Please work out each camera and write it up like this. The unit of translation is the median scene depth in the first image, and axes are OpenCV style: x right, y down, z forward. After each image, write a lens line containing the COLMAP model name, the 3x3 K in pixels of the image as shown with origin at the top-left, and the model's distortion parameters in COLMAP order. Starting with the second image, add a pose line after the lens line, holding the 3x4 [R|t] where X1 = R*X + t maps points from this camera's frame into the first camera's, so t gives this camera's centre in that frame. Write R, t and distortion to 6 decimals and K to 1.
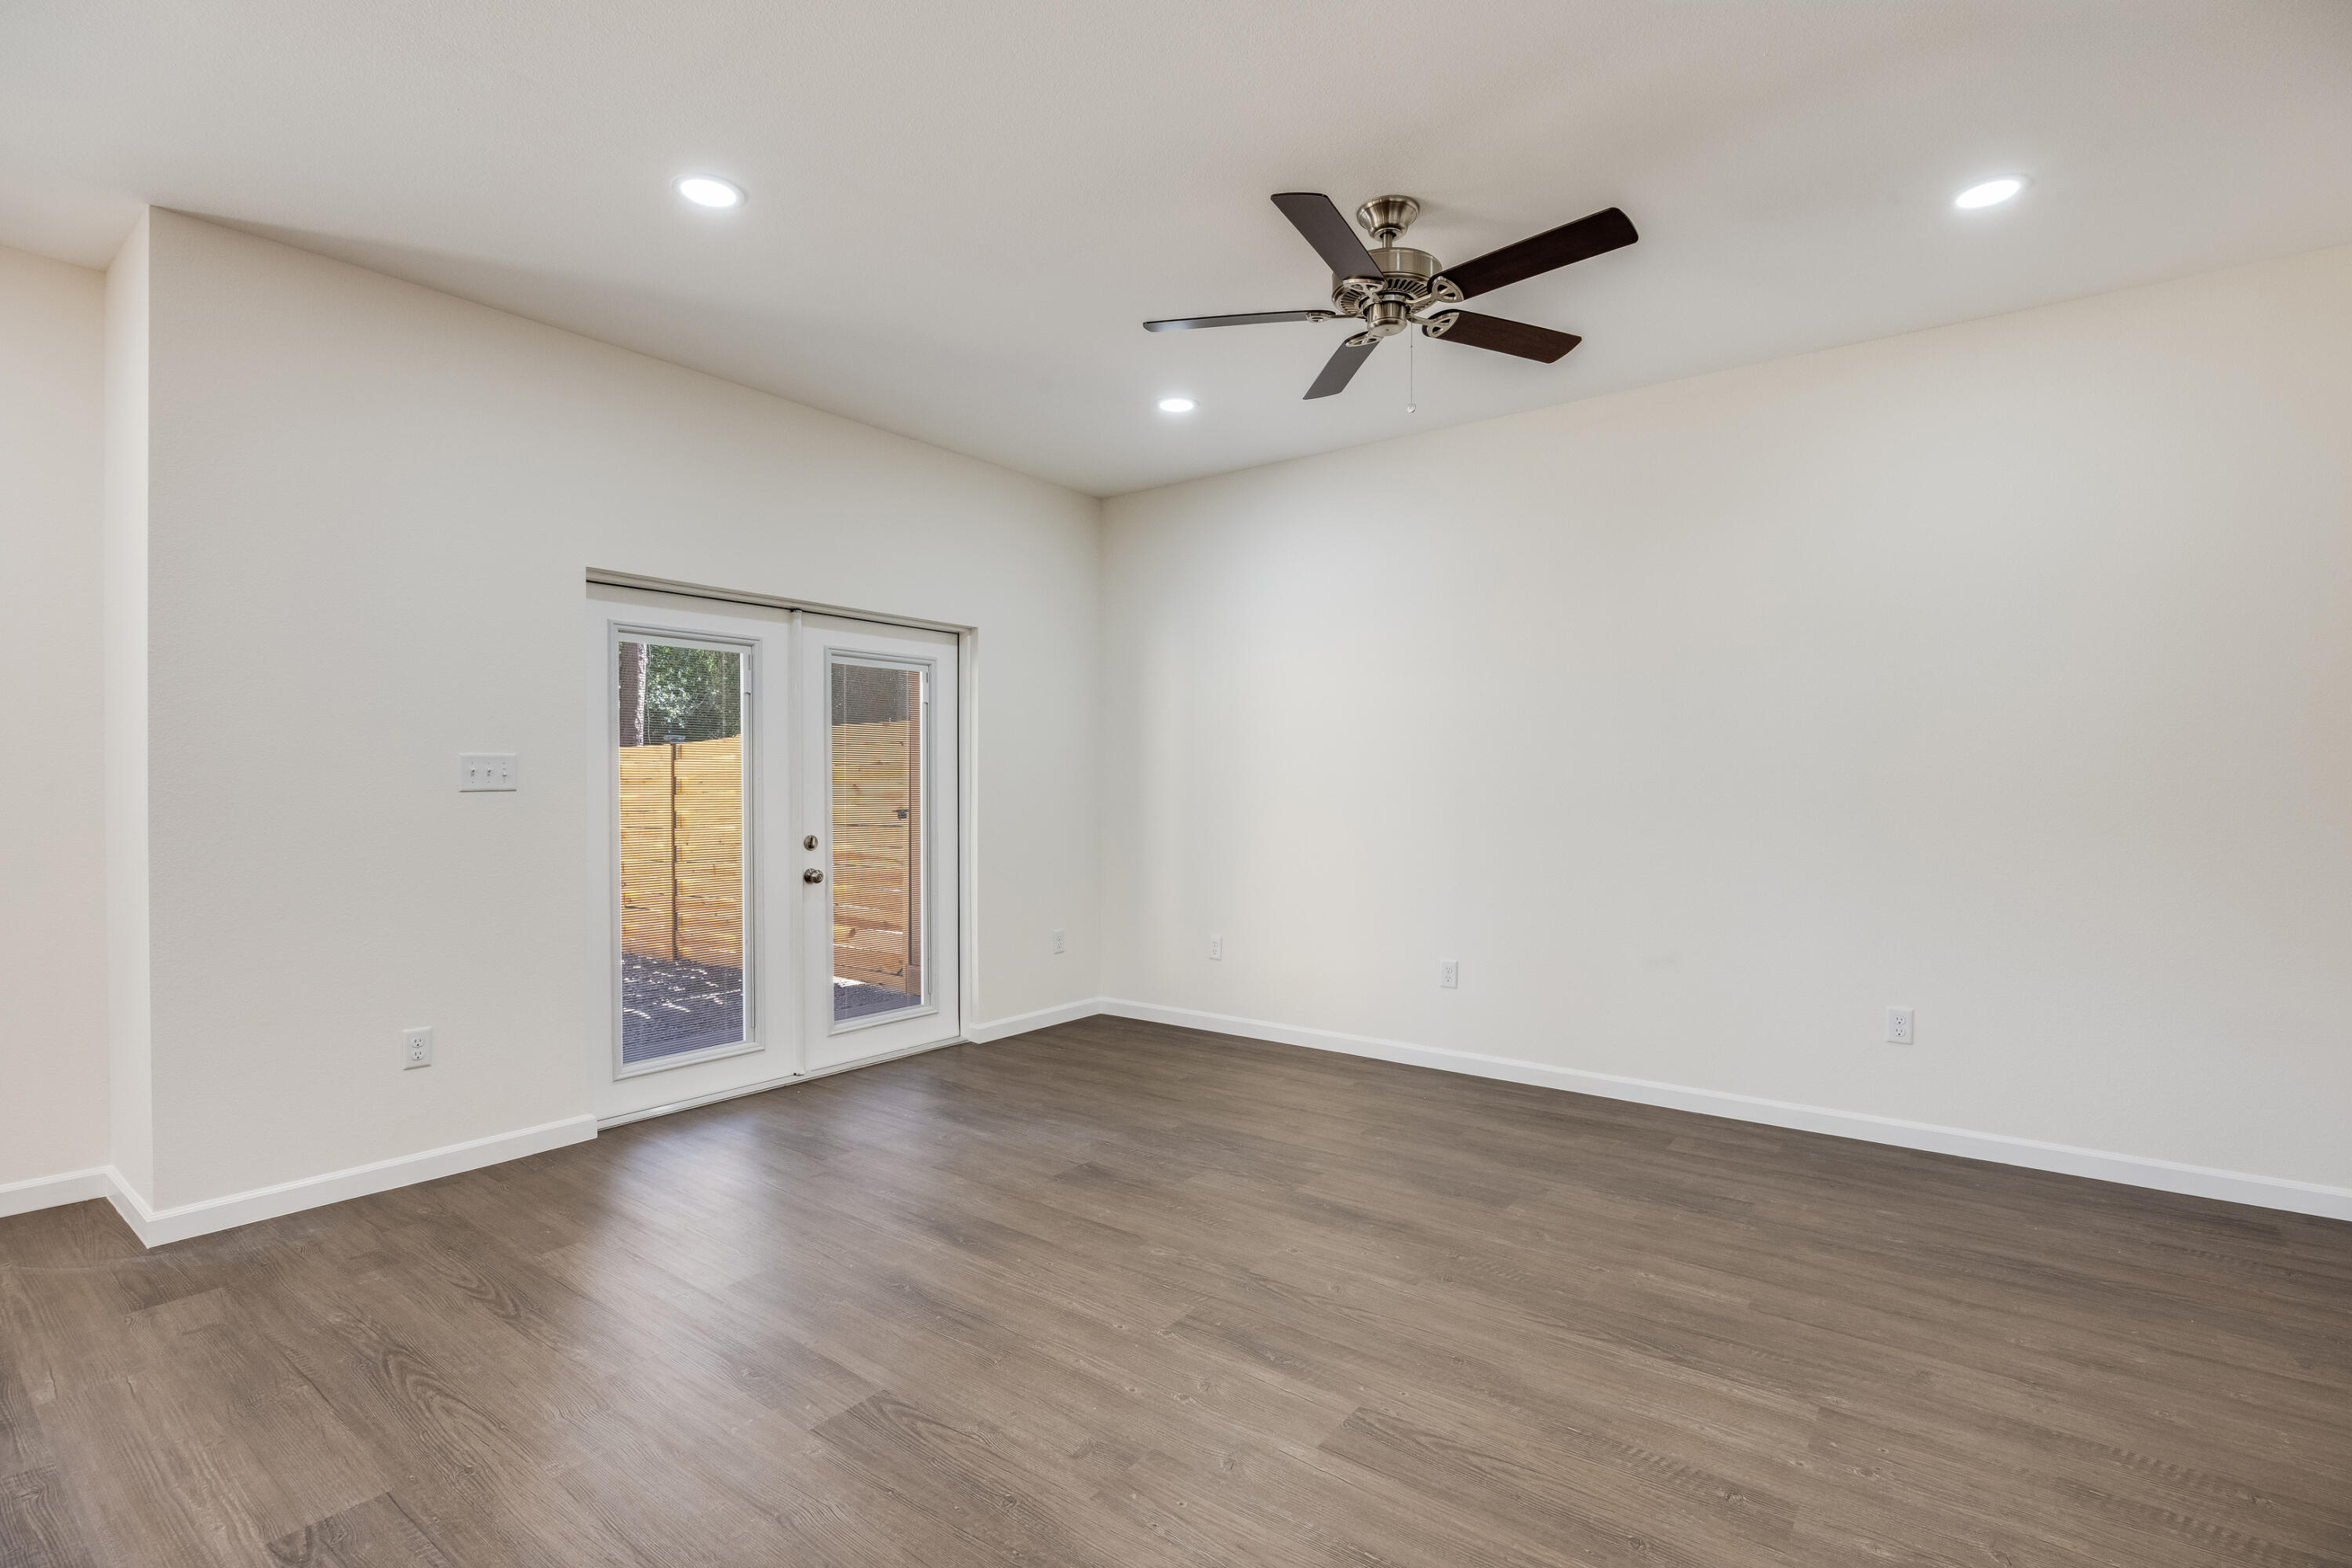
lens RADIAL K [[1076.2, 0, 1186.3], [0, 1076.2, 795.9], [0, 0, 1]] dist [-0.019628, -0.000127]
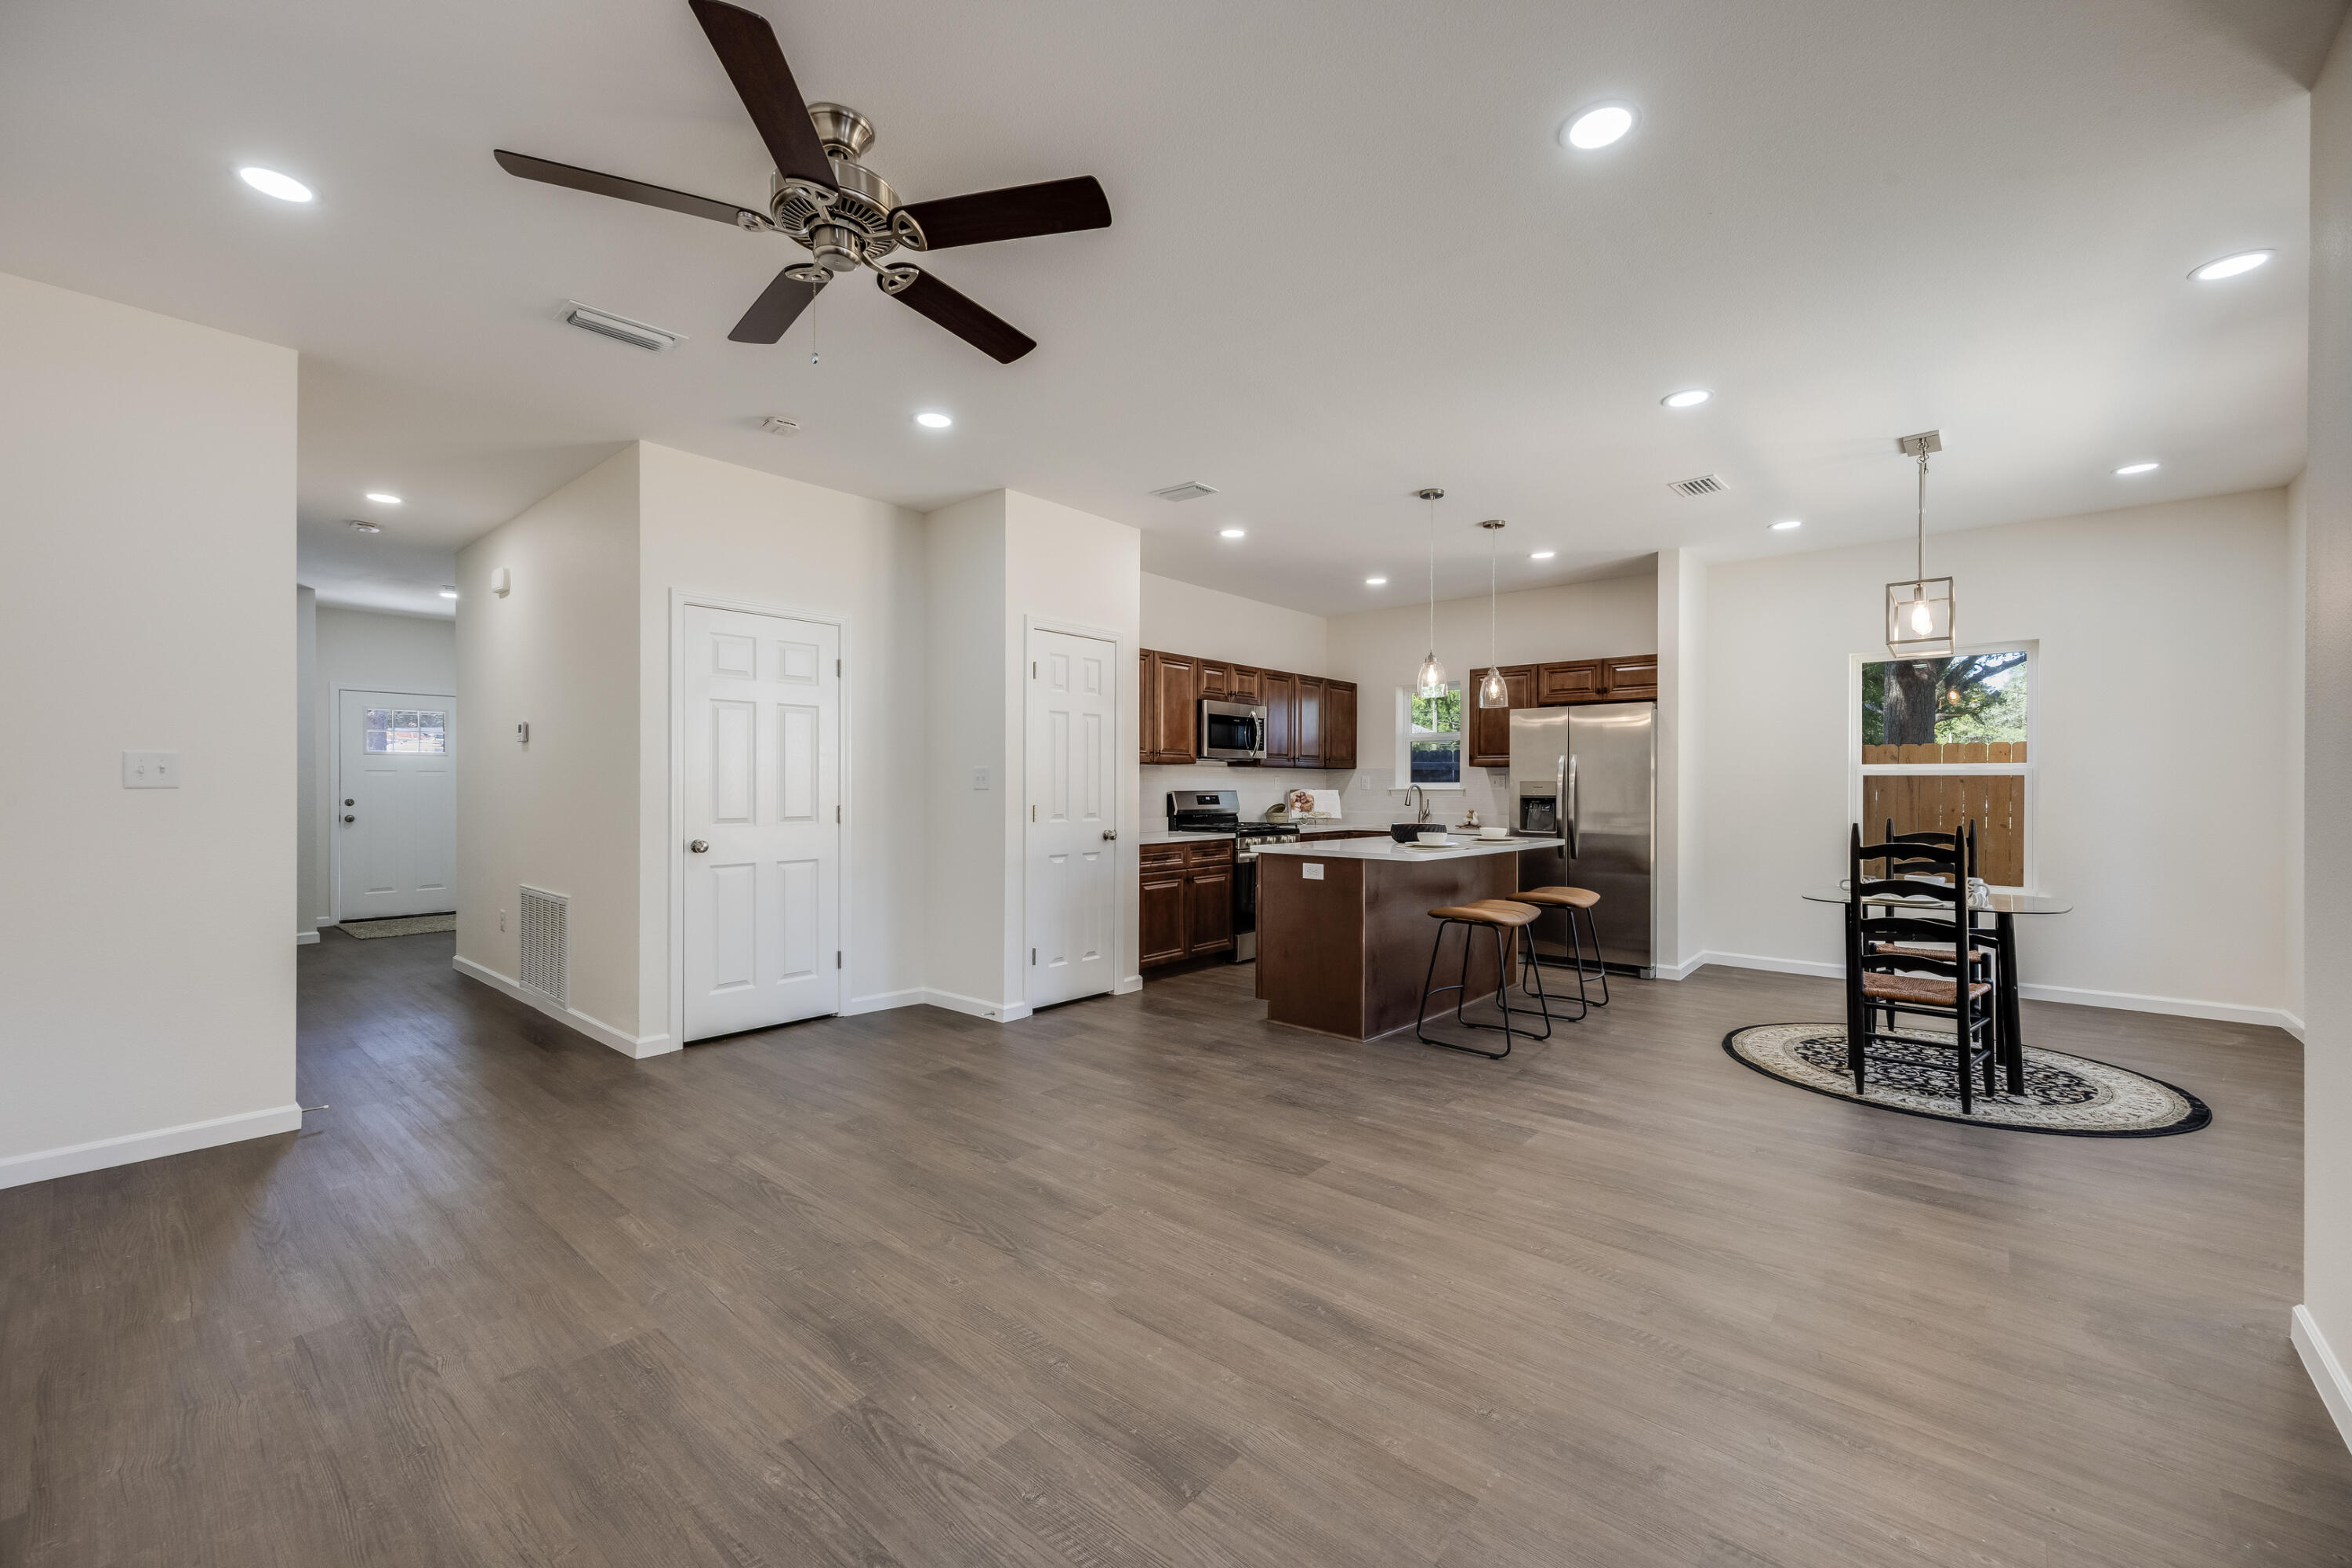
lens RADIAL K [[938.6, 0, 1178.9], [0, 938.6, 787.7], [0, 0, 1]] dist [0.008972, -0.000101]
pose [[-0.997868, -0.004113, 0.065133, -0.142356], [-0.003510, 0.999950, 0.009376, -0.014056], [-0.065168, 0.009127, -0.997833, 1.745193]]
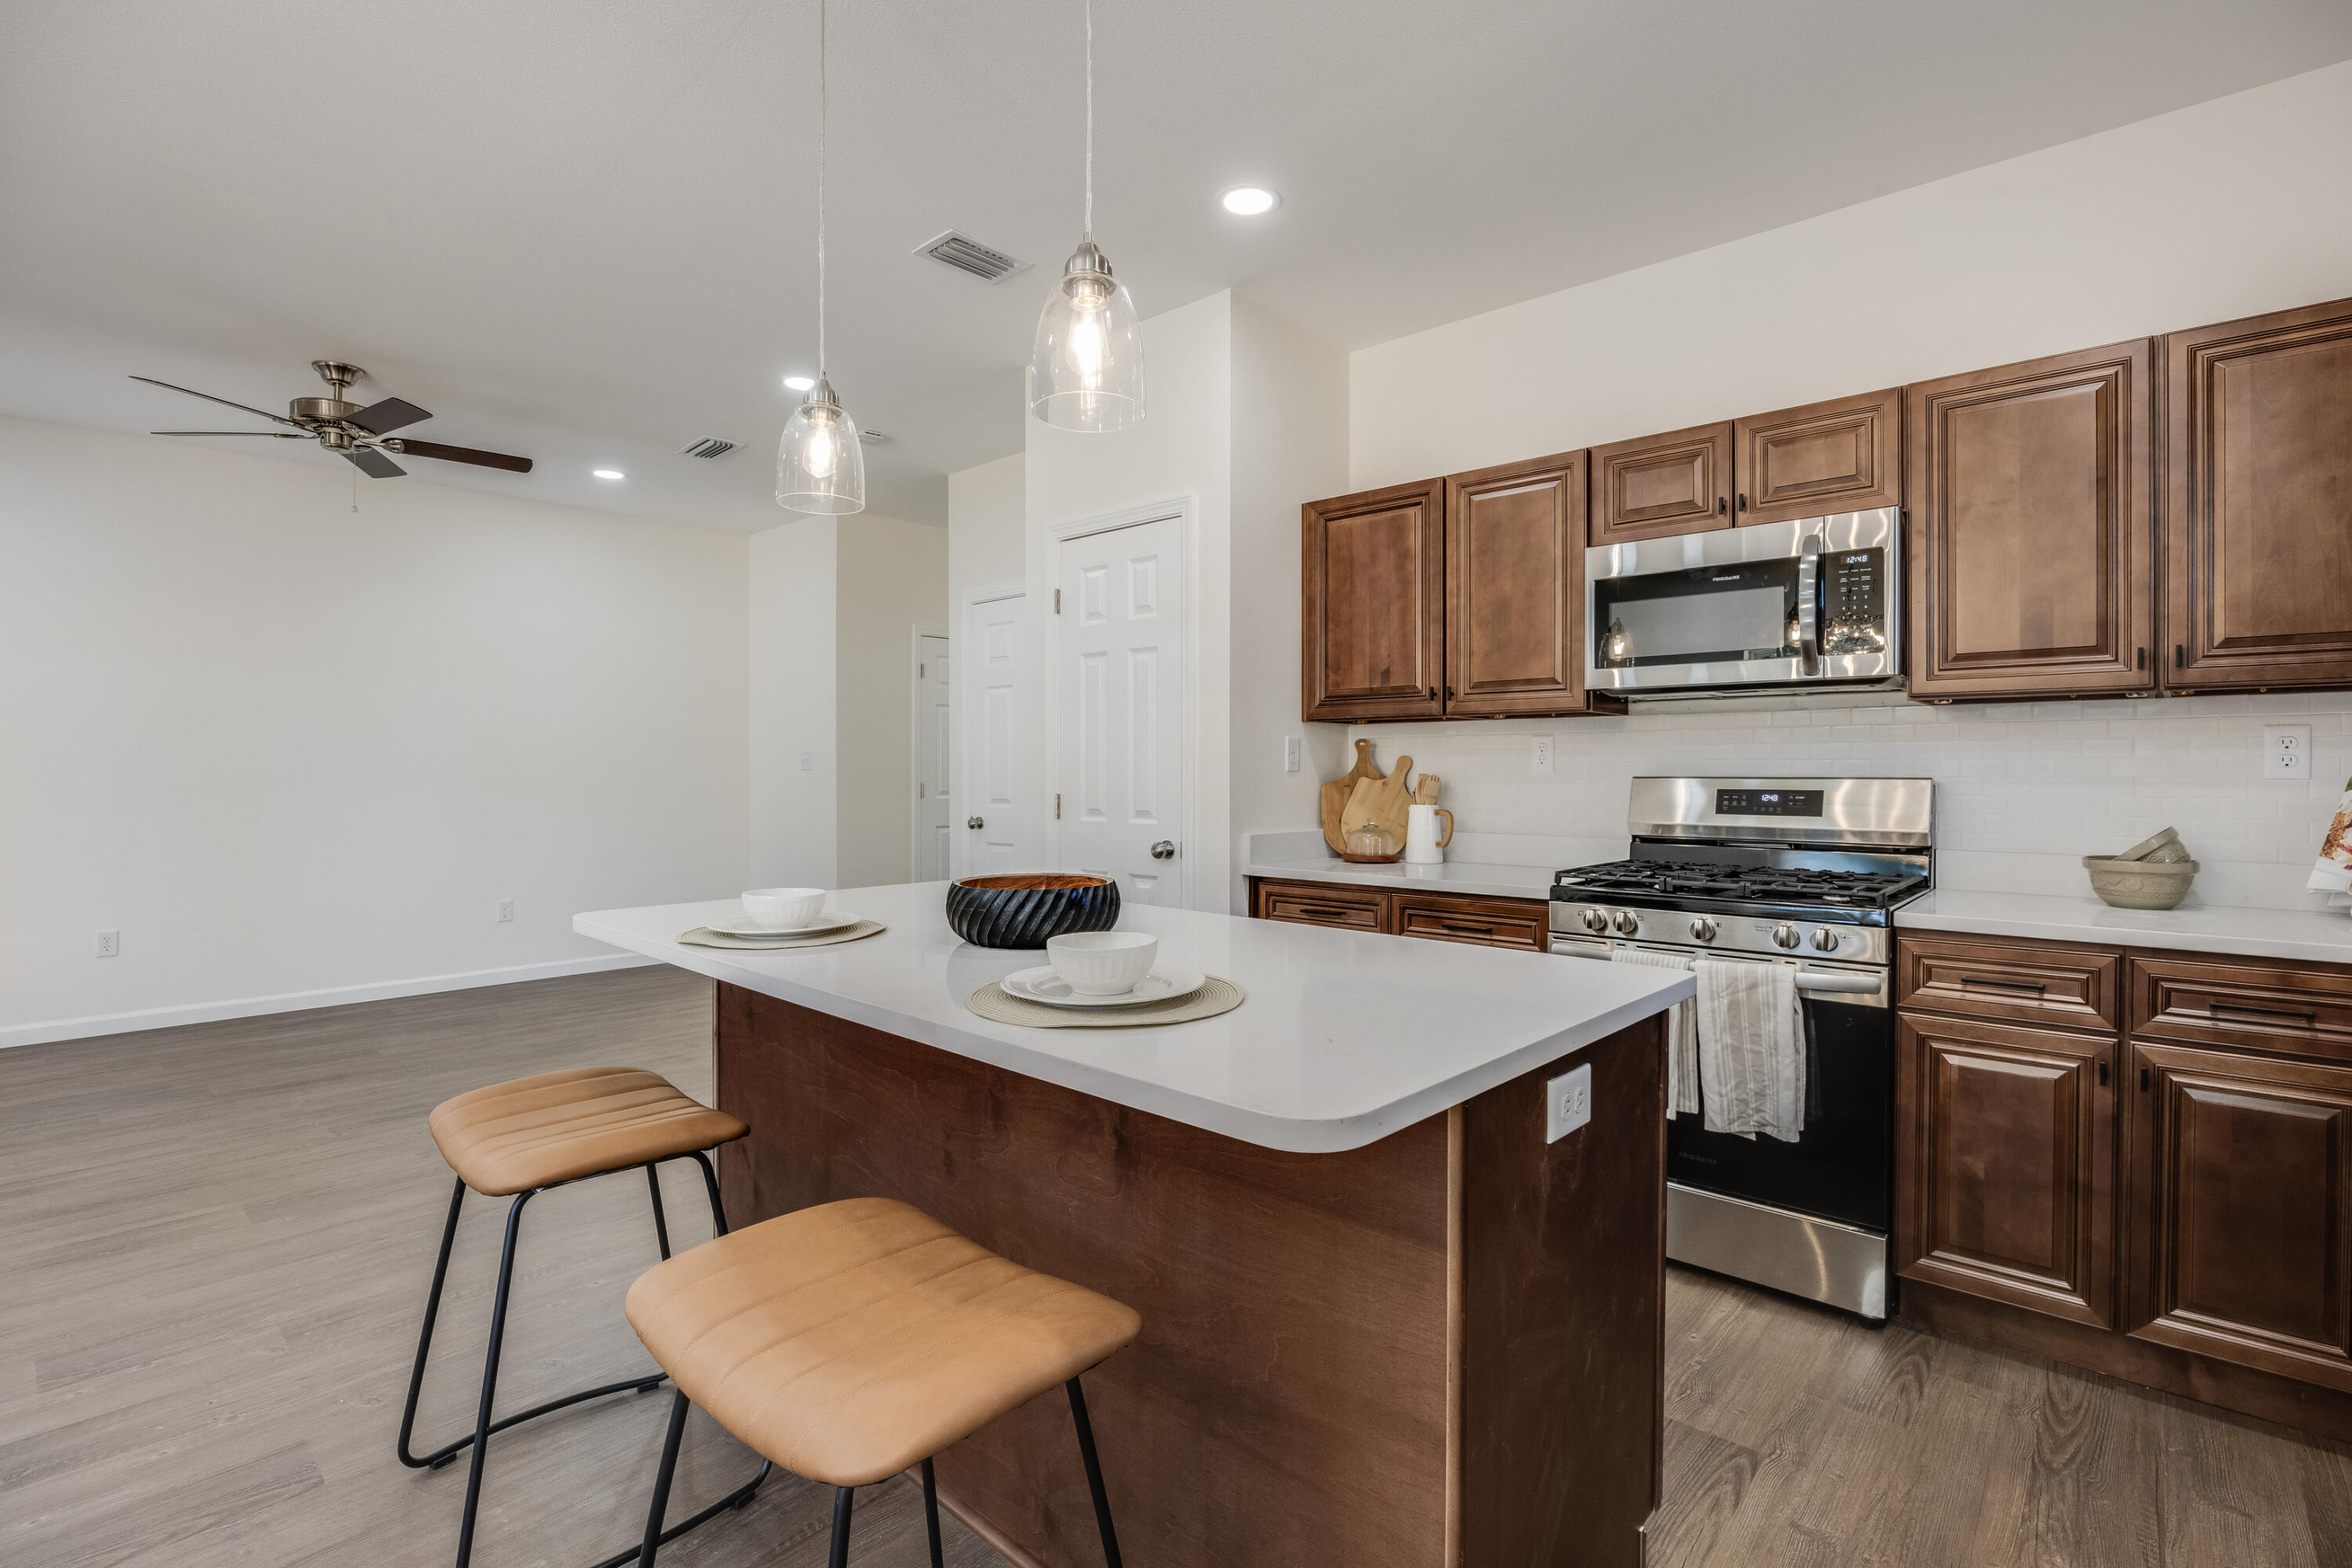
lens RADIAL K [[1081.1, 0, 1178.5], [0, 1081.1, 771.4], [0, 0, 1]] dist [-0.012921, -0.000146]
pose [[0.090138, -0.005058, 0.995916, -1.143133], [0.009668, 0.999944, 0.004204, 0.001535], [-0.995882, 0.009250, 0.090182, -0.251091]]
